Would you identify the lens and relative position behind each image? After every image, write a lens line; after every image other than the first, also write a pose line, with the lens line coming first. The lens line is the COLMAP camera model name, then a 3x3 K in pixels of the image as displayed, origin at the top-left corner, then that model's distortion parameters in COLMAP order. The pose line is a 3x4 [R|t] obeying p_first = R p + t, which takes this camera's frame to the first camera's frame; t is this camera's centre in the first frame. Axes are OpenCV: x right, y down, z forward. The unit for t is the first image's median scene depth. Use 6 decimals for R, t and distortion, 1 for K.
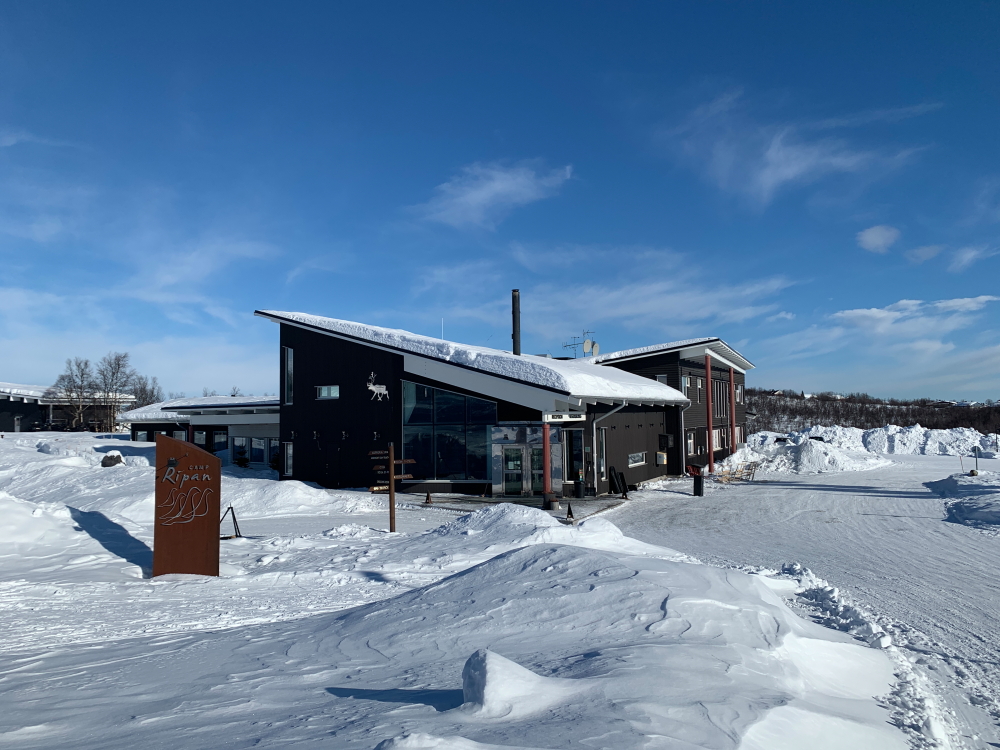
lens RADIAL K [[756.3, 0, 500.0], [0, 756.3, 375.0], [0, 0, 1]] dist [0.101653, -0.164917]
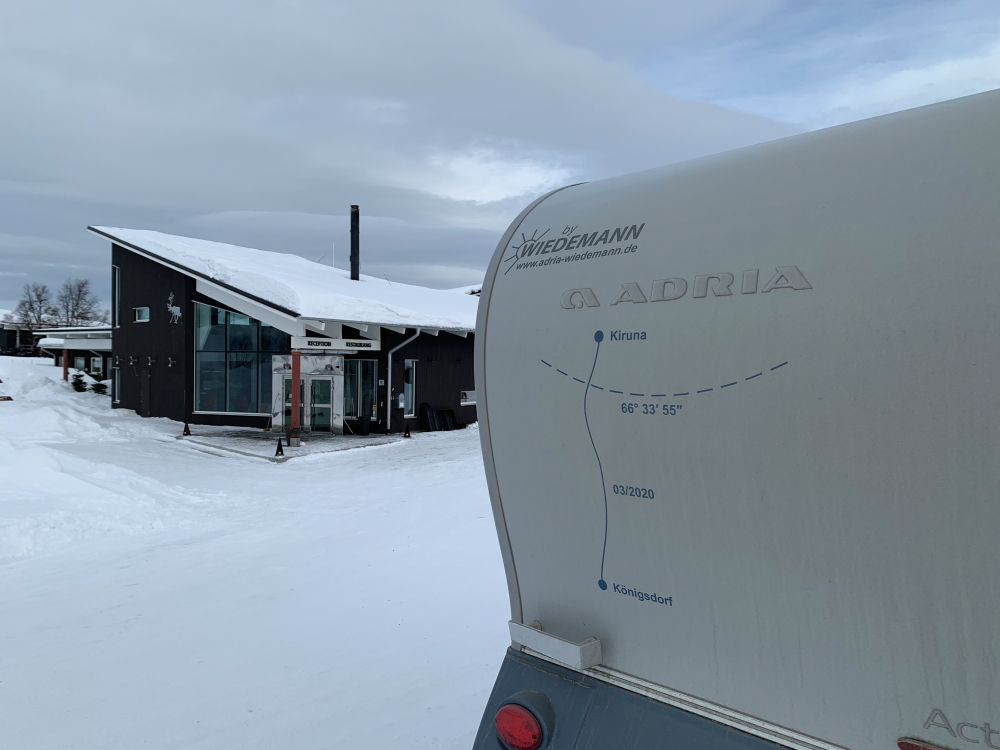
lens RADIAL K [[756.3, 0, 500.0], [0, 756.3, 375.0], [0, 0, 1]] dist [0.101653, -0.164917]
pose [[0.996879, 0.028343, -0.073685, 0.266212], [-0.022745, 0.996868, 0.075739, 0.014914], [0.075601, -0.073827, 0.994401, 0.097824]]
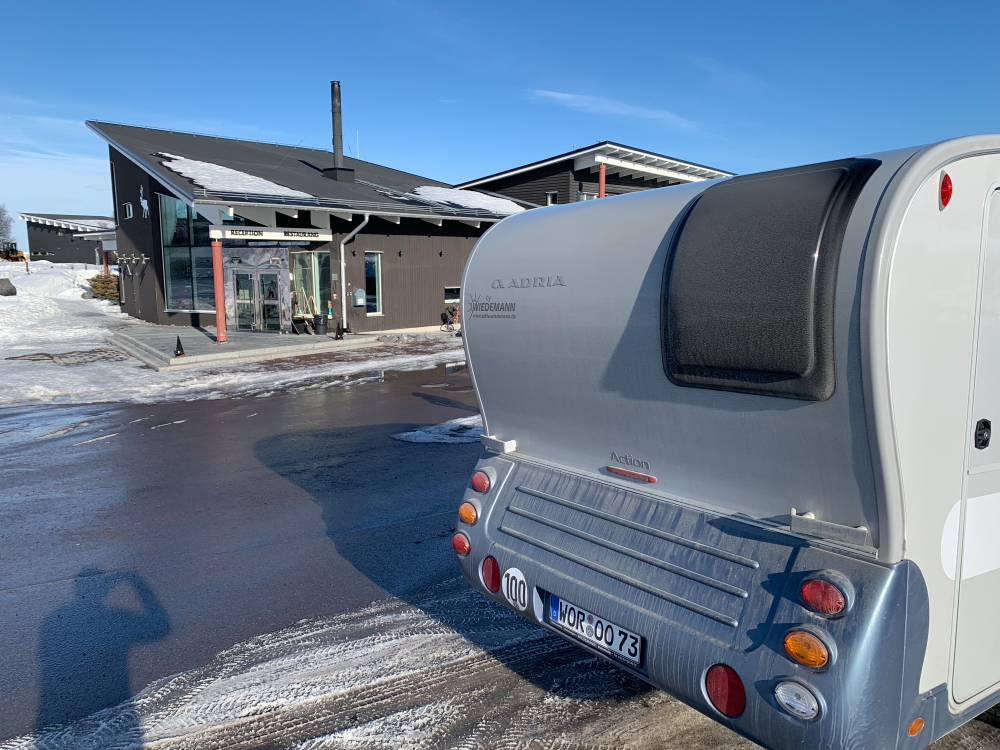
lens RADIAL K [[756.3, 0, 500.0], [0, 756.3, 375.0], [0, 0, 1]] dist [0.101653, -0.164917]
pose [[0.969363, 0.044898, -0.241496, 0.407218], [0.005165, 0.979210, 0.202781, 0.029943], [0.245580, -0.197816, 0.948978, 0.200309]]
